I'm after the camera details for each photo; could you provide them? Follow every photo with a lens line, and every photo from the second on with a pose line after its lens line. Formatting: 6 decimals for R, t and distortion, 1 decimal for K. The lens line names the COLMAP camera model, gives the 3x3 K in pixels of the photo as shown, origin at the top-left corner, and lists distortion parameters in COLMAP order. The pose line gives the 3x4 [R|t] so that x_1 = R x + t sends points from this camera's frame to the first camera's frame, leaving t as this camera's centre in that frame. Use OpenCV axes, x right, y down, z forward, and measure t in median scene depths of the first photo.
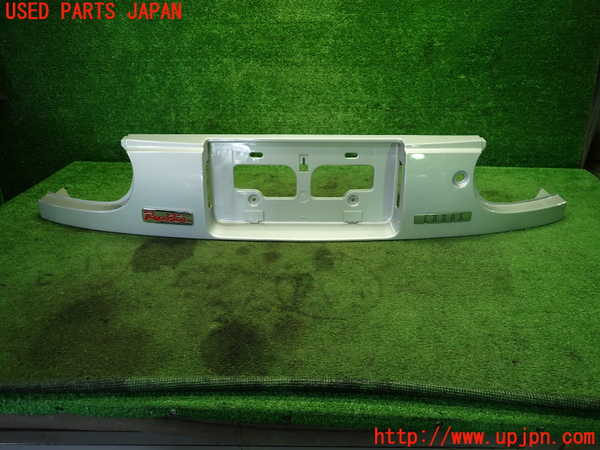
lens RADIAL K [[445.8, 0, 301.0], [0, 445.8, 225.3], [0, 0, 1]] dist [0.007779, -0.003688]
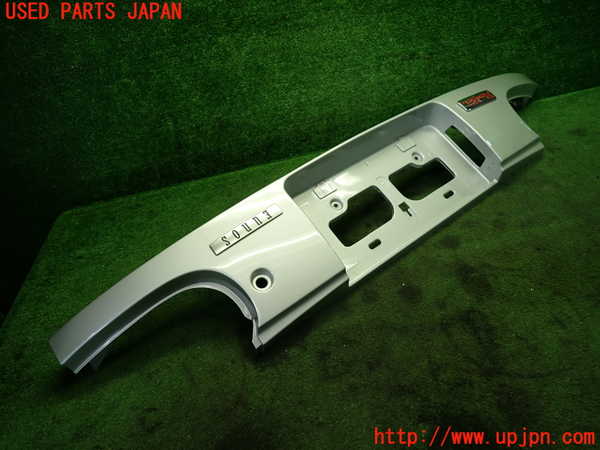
lens RADIAL K [[445.8, 0, 301.0], [0, 445.8, 226.3], [0, 0, 1]] dist [0.007779, -0.003688]
pose [[0.959730, -0.260485, 0.105193, -0.202937], [0.243240, 0.957868, 0.152723, -0.143181], [-0.140542, -0.120986, 0.982655, 0.175825]]
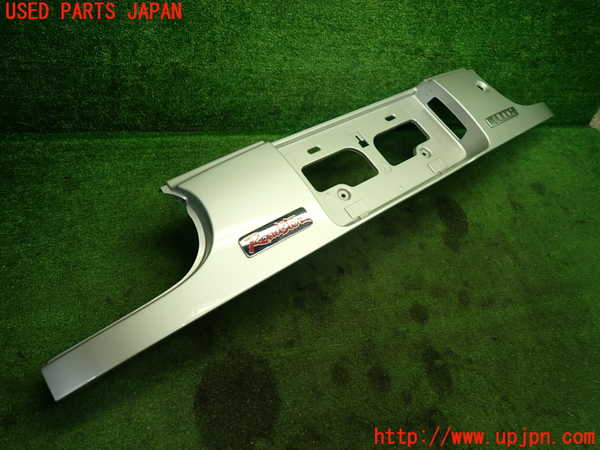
lens RADIAL K [[445.8, 0, 302.8], [0, 445.8, 226.3], [0, 0, 1]] dist [0.007779, -0.003688]
pose [[0.934742, -0.117773, 0.335242, -0.279875], [-0.055675, 0.883275, 0.465539, -0.347094], [-0.350939, -0.453823, 0.819077, 0.355528]]
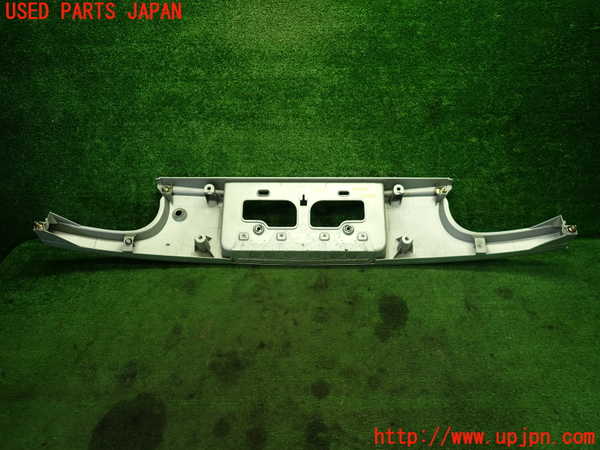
lens RADIAL K [[445.8, 0, 301.2], [0, 445.8, 227.7], [0, 0, 1]] dist [0.007779, -0.003688]
pose [[0.999155, -0.030157, 0.027940, 0.005962], [0.025432, 0.987389, 0.156259, -0.305071], [-0.032300, -0.155416, 0.987321, 0.148355]]
